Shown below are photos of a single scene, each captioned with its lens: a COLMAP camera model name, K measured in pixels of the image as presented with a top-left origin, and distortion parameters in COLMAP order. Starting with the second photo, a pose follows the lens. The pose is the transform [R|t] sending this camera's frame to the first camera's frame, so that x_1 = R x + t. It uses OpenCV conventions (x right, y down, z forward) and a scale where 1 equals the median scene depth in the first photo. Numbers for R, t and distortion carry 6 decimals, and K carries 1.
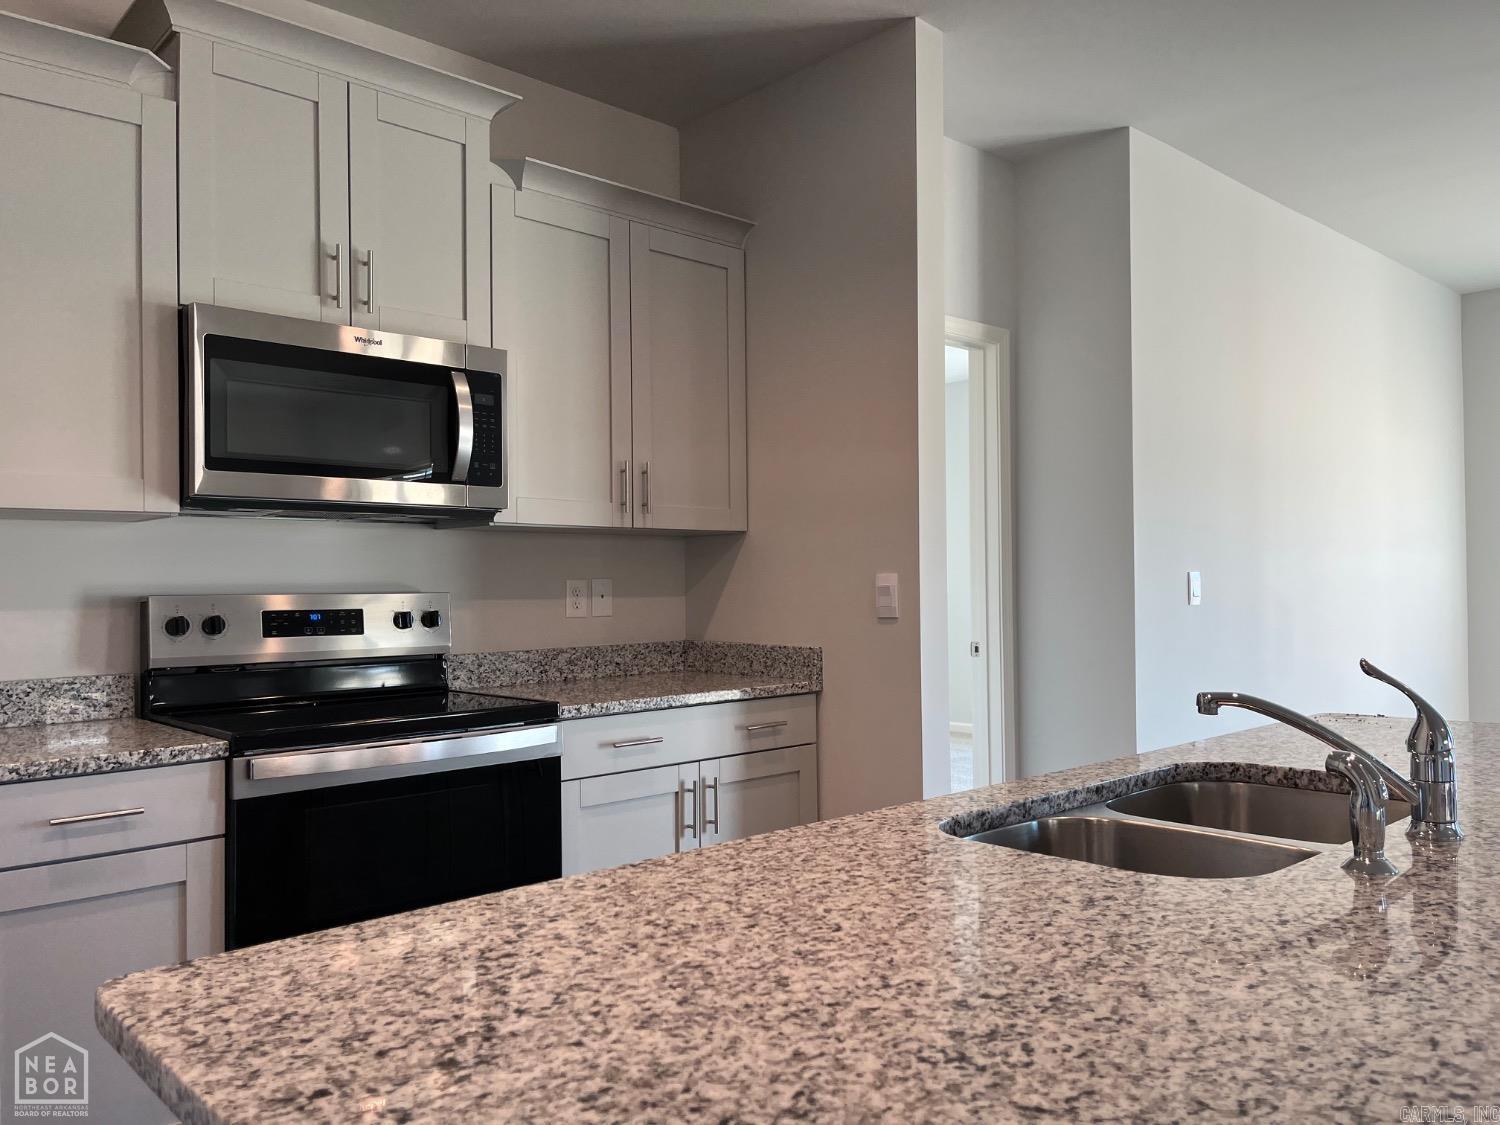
lens RADIAL K [[1146.4, 0, 745.0], [0, 1146.4, 574.1], [0, 0, 1]] dist [0.058470, -0.038179]
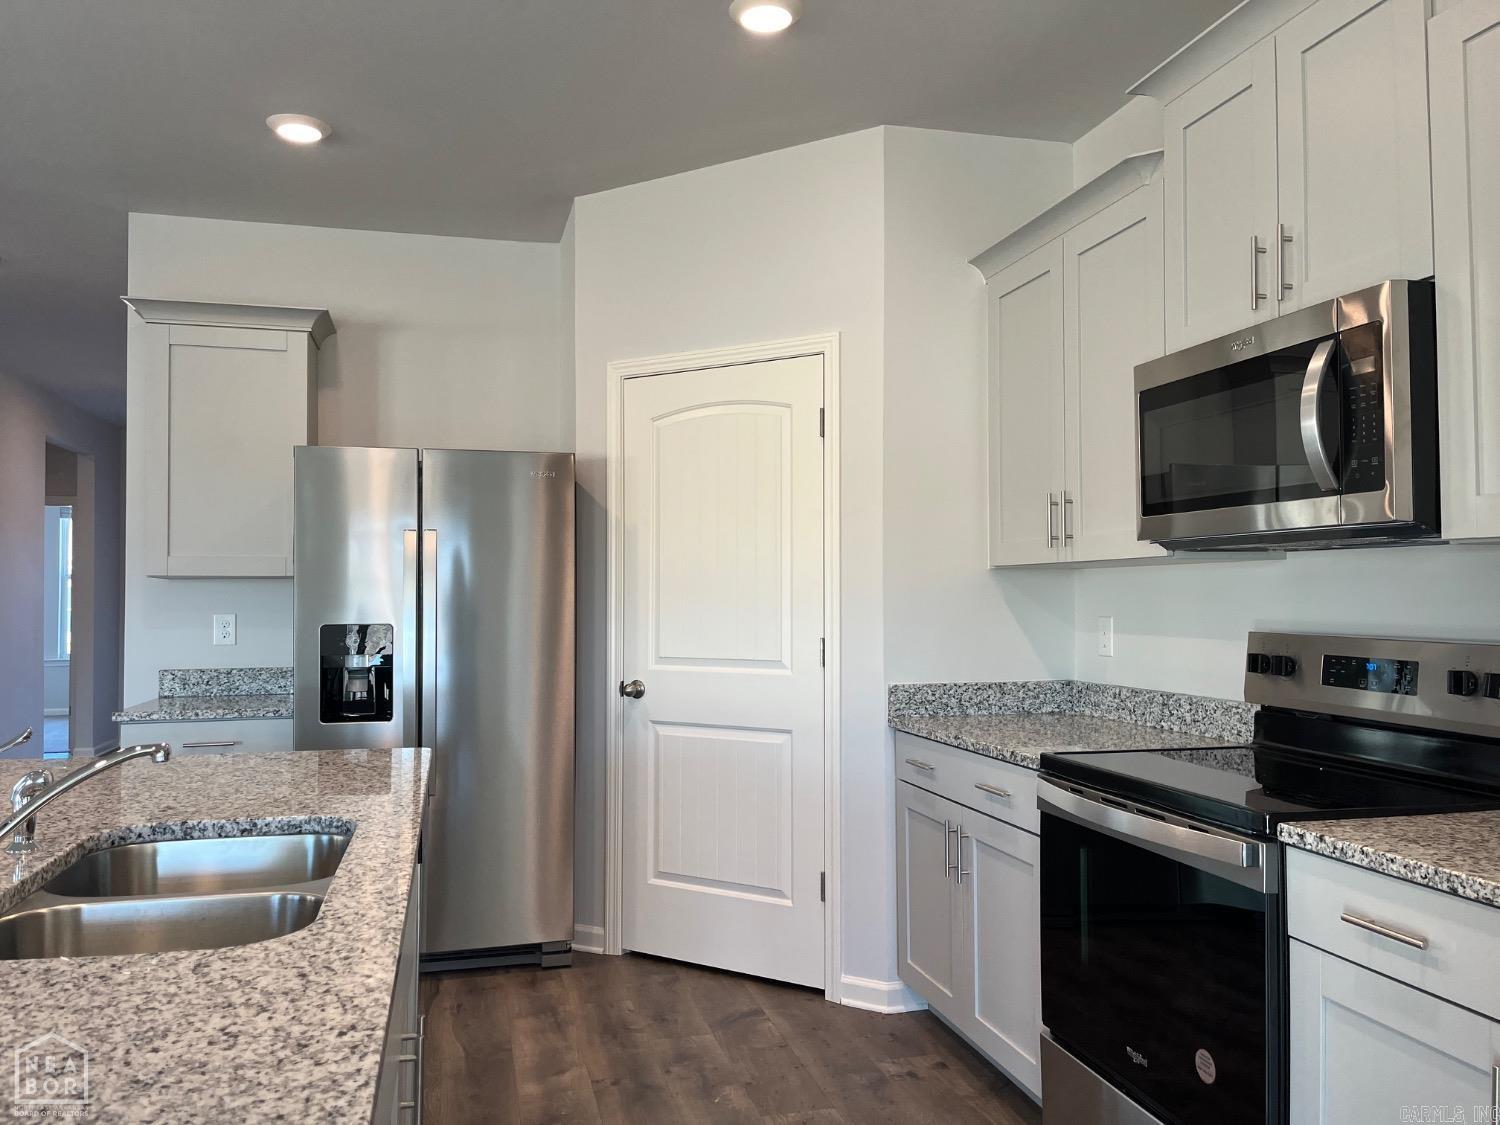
lens RADIAL K [[1146.4, 0, 753.5], [0, 1146.4, 565.9], [0, 0, 1]] dist [0.058470, -0.038179]
pose [[-0.476519, -0.012224, -0.879079, 0.534529], [0.007580, 0.999809, -0.018012, -0.022086], [0.879131, -0.015247, -0.476336, 0.973420]]
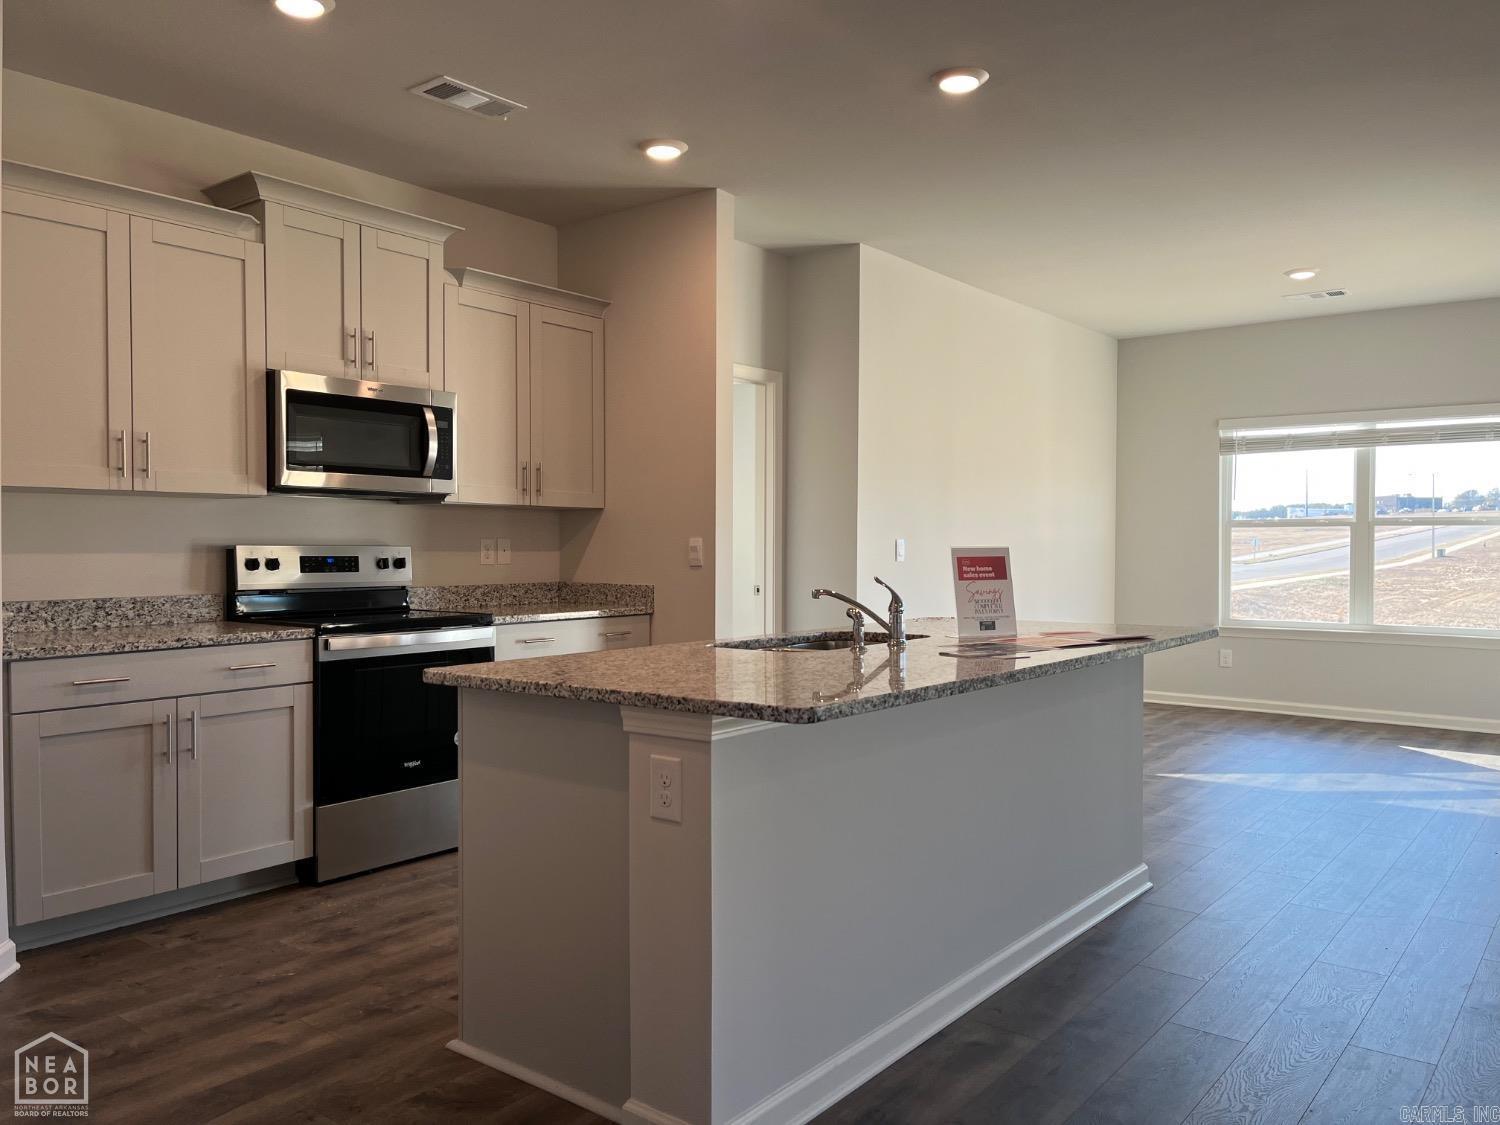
lens RADIAL K [[1146.4, 0, 757.3], [0, 1146.4, 574.5], [0, 0, 1]] dist [0.058470, -0.038179]
pose [[0.986606, 0.009171, 0.162862, -0.053448], [-0.014640, 0.999367, 0.032412, -0.003067], [-0.162461, -0.034362, 0.986116, -0.618987]]
